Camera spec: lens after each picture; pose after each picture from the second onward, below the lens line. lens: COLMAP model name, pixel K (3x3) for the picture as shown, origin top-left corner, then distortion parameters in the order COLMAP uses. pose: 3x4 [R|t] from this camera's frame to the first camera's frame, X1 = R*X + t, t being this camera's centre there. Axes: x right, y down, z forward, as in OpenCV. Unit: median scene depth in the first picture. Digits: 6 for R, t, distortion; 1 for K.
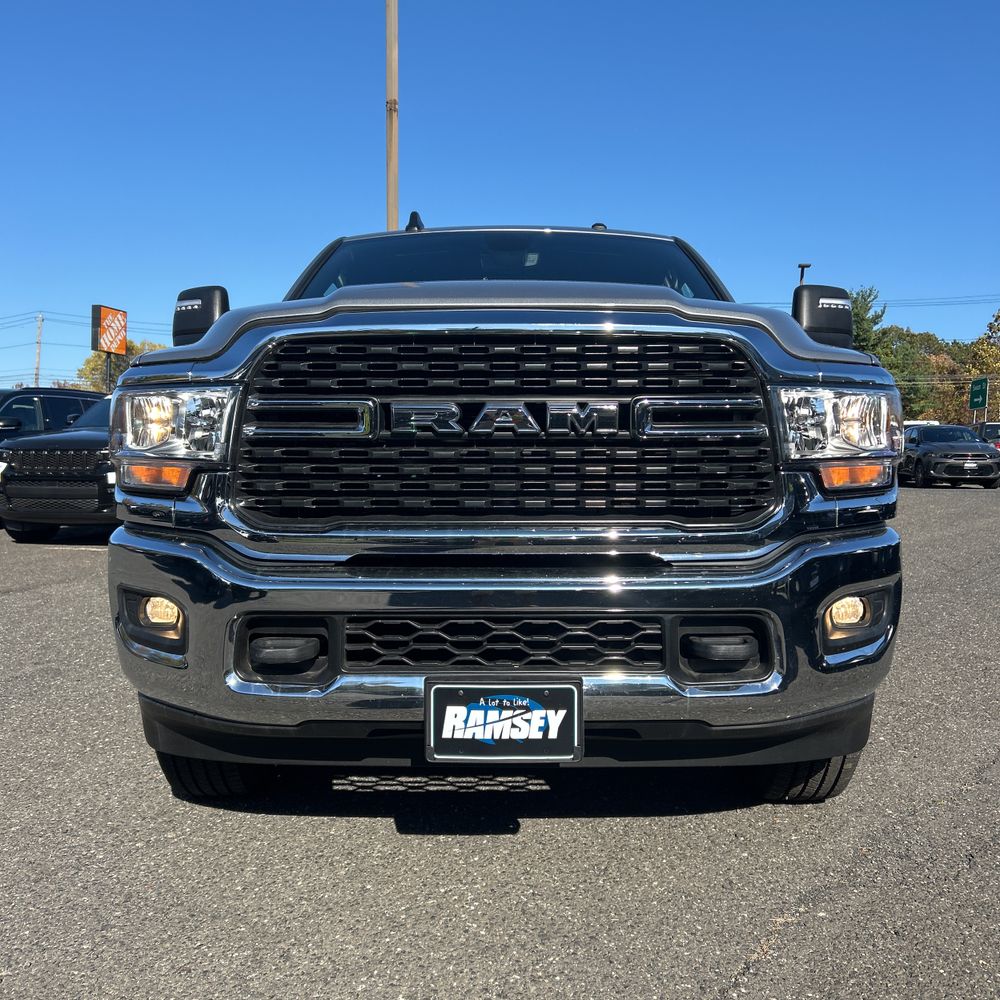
lens RADIAL K [[993.1, 0, 520.4], [0, 993.1, 499.5], [0, 0, 1]] dist [0.104464, -0.215448]
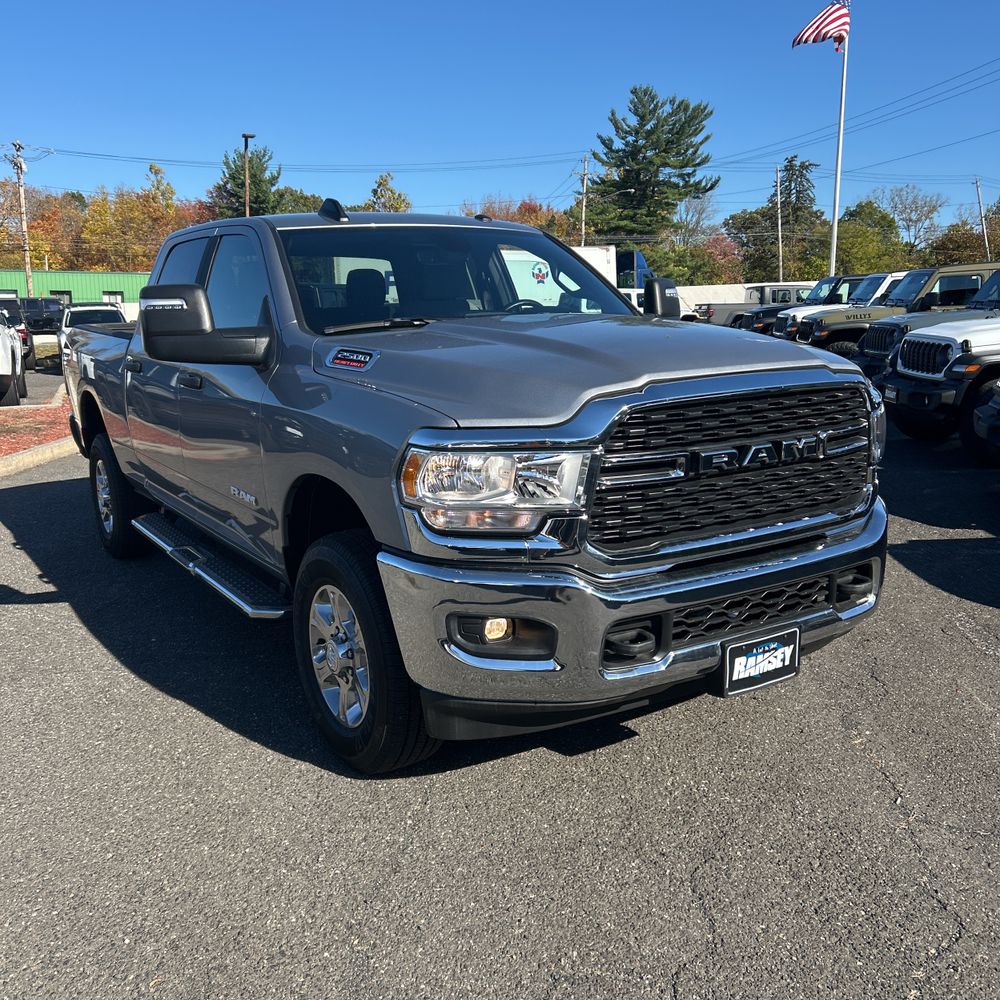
lens RADIAL K [[996.9, 0, 498.1], [0, 996.9, 497.3], [0, 0, 1]] dist [0.031987, -0.015699]
pose [[0.845879, -0.124018, 0.518757, -0.704178], [0.052948, 0.987313, 0.149699, -0.165994], [-0.530741, -0.099160, 0.841713, -0.001536]]
